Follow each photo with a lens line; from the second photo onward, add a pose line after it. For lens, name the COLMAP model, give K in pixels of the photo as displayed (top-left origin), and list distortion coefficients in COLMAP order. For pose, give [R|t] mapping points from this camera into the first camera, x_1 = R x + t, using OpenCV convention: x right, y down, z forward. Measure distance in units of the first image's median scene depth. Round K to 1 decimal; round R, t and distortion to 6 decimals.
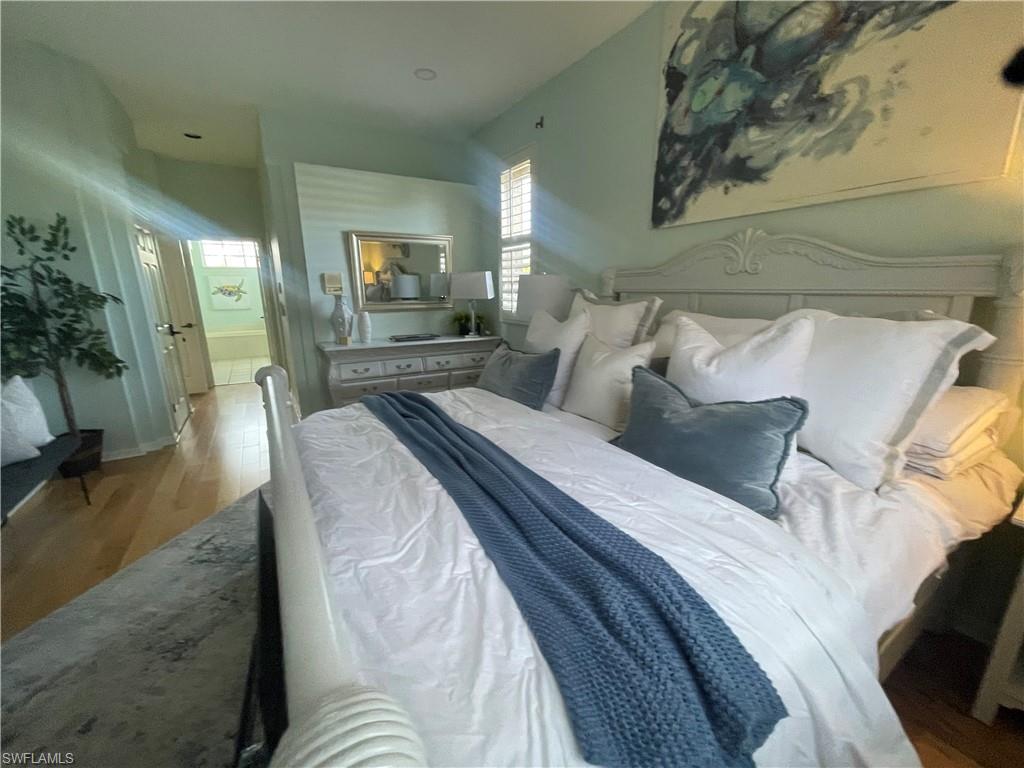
lens RADIAL K [[410.4, 0, 512.0], [0, 410.4, 384.8], [0, 0, 1]] dist [-0.007795, -0.000292]
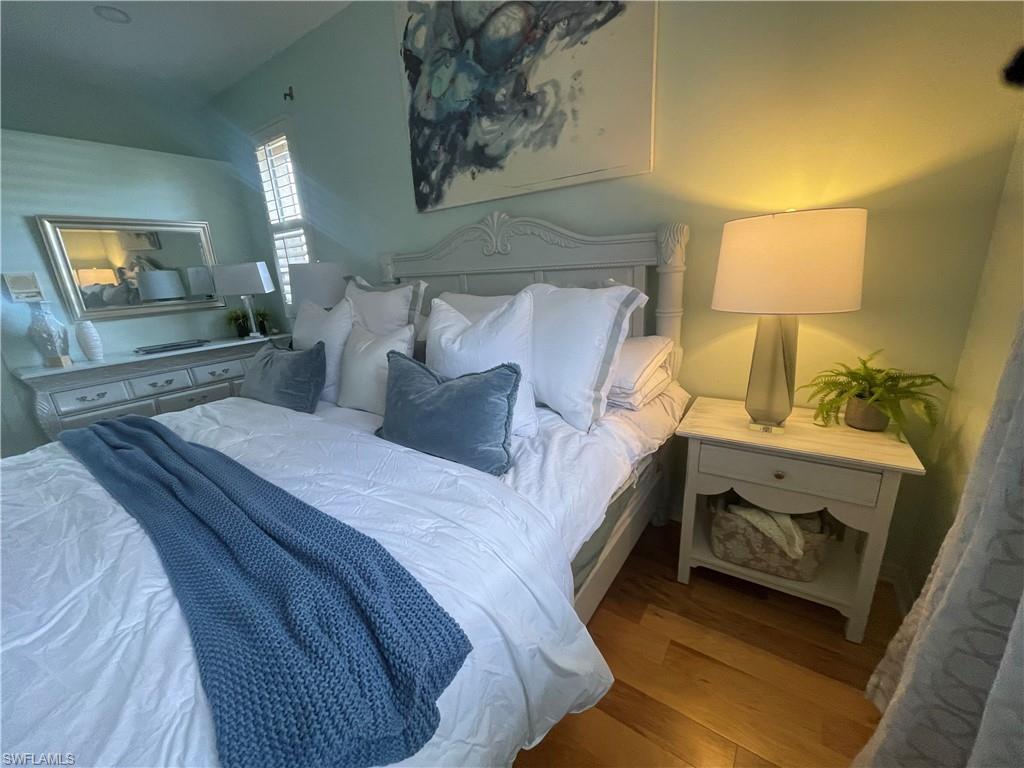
lens RADIAL K [[410.4, 0, 508.1], [0, 410.4, 383.1], [0, 0, 1]] dist [-0.007795, -0.000292]
pose [[0.915066, -0.150778, 0.374059, 0.171672], [0.139856, 0.988567, 0.056348, 0.013757], [-0.378279, 0.000752, 0.925691, -0.031718]]
